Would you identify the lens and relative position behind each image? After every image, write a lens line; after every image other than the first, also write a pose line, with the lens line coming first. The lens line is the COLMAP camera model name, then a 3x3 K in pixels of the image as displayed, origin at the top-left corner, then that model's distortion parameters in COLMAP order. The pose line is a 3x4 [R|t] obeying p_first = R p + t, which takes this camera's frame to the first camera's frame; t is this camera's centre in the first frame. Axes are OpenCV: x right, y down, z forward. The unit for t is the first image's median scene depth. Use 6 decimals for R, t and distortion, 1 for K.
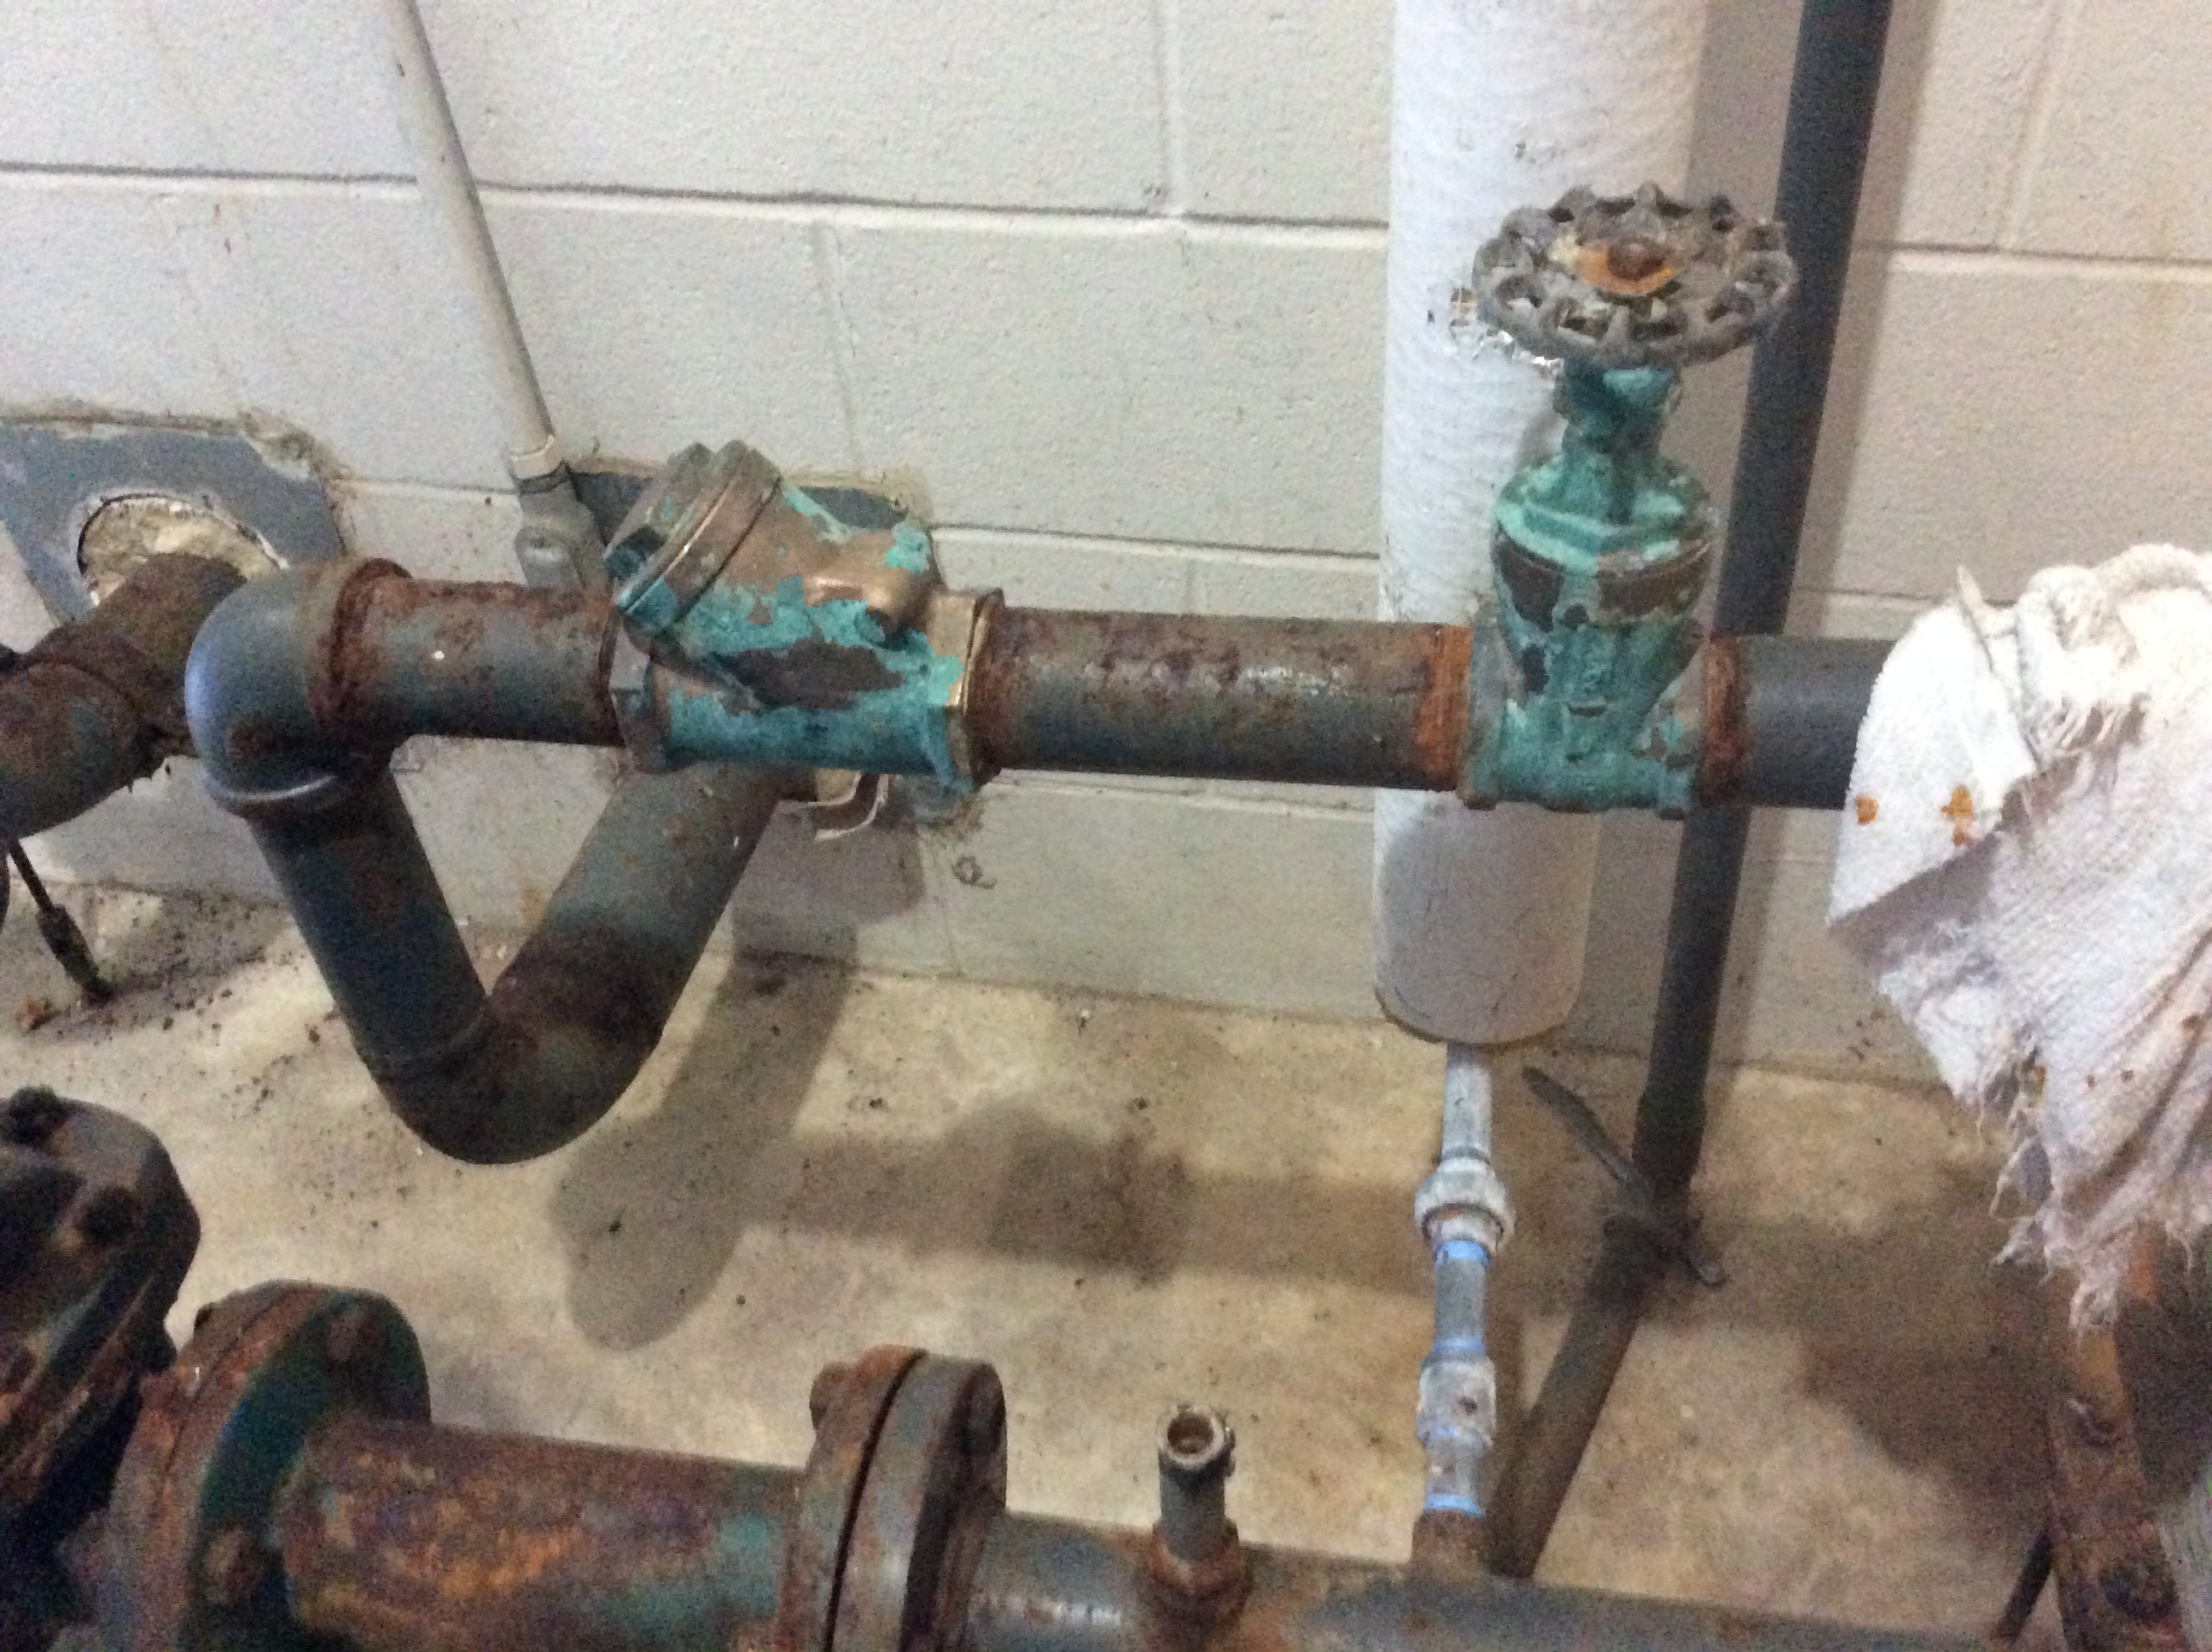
lens RADIAL K [[2066.3, 0, 1112.4], [0, 2066.3, 842.8], [0, 0, 1]] dist [0.128887, -0.261098]
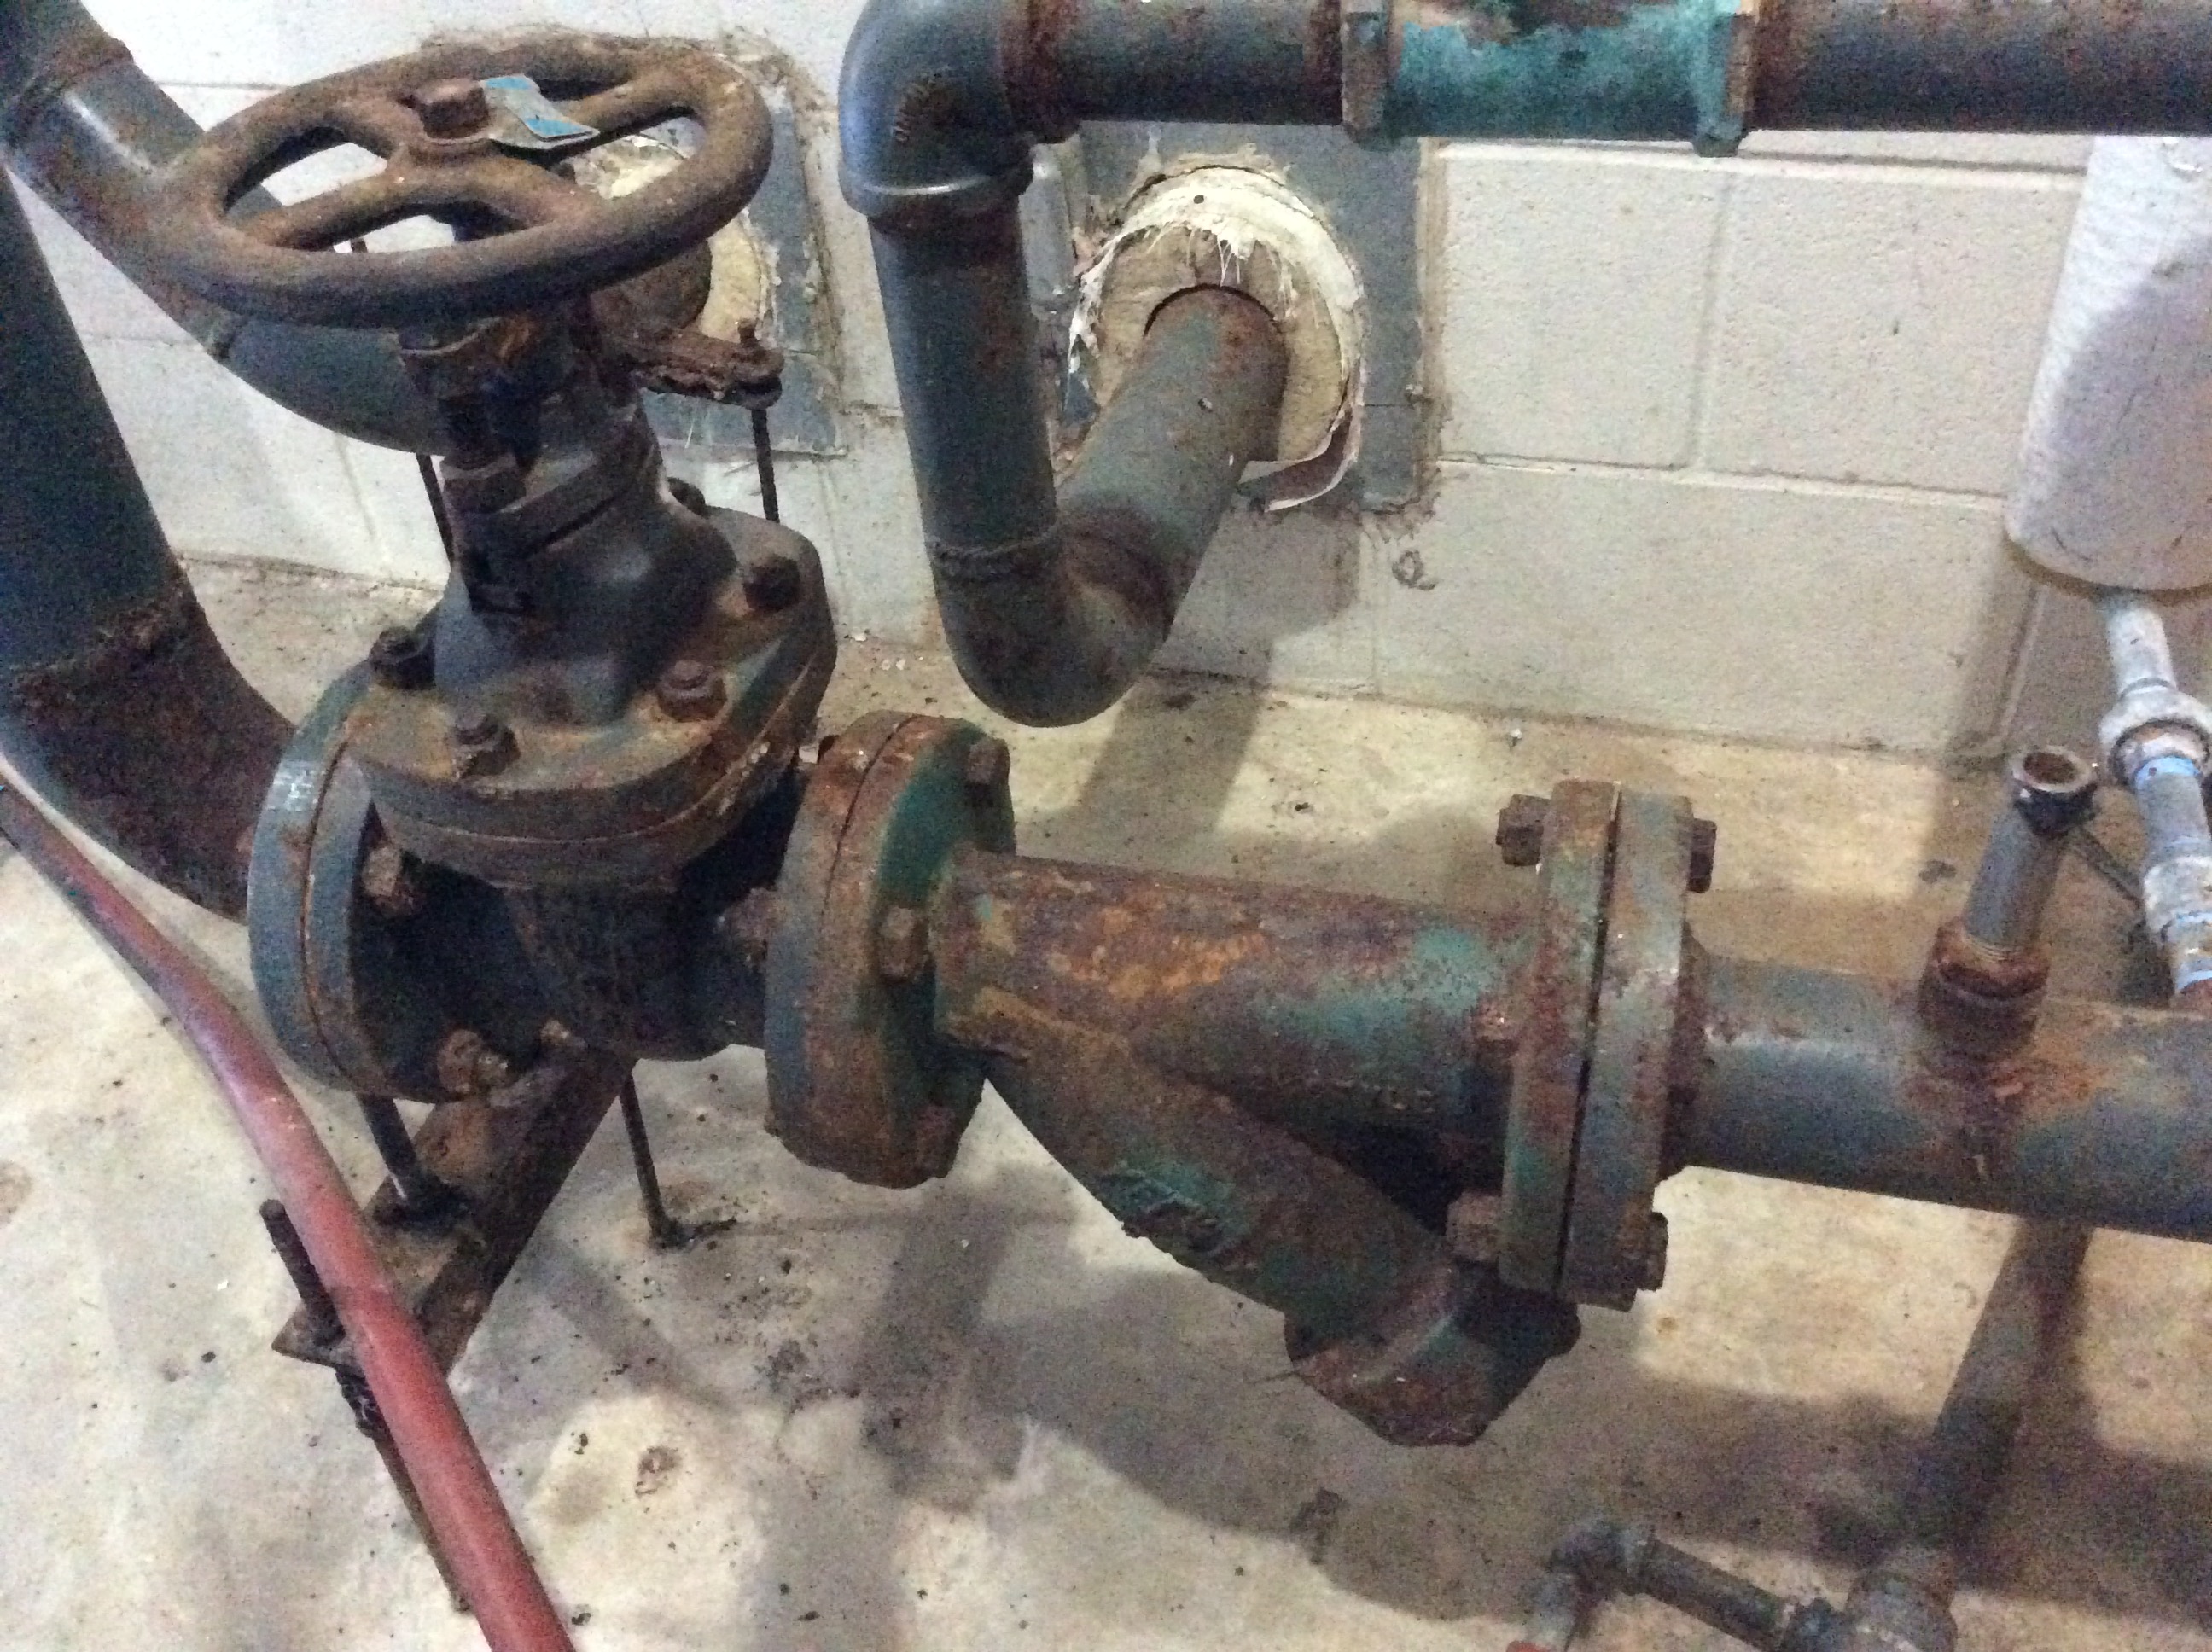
lens RADIAL K [[2066.3, 0, 1112.4], [0, 2066.3, 842.8], [0, 0, 1]] dist [0.128887, -0.261098]
pose [[0.996357, 0.044671, -0.072648, -0.144313], [-0.045198, 0.998962, -0.005623, 0.166835], [0.072321, 0.008886, 0.997342, 0.041542]]
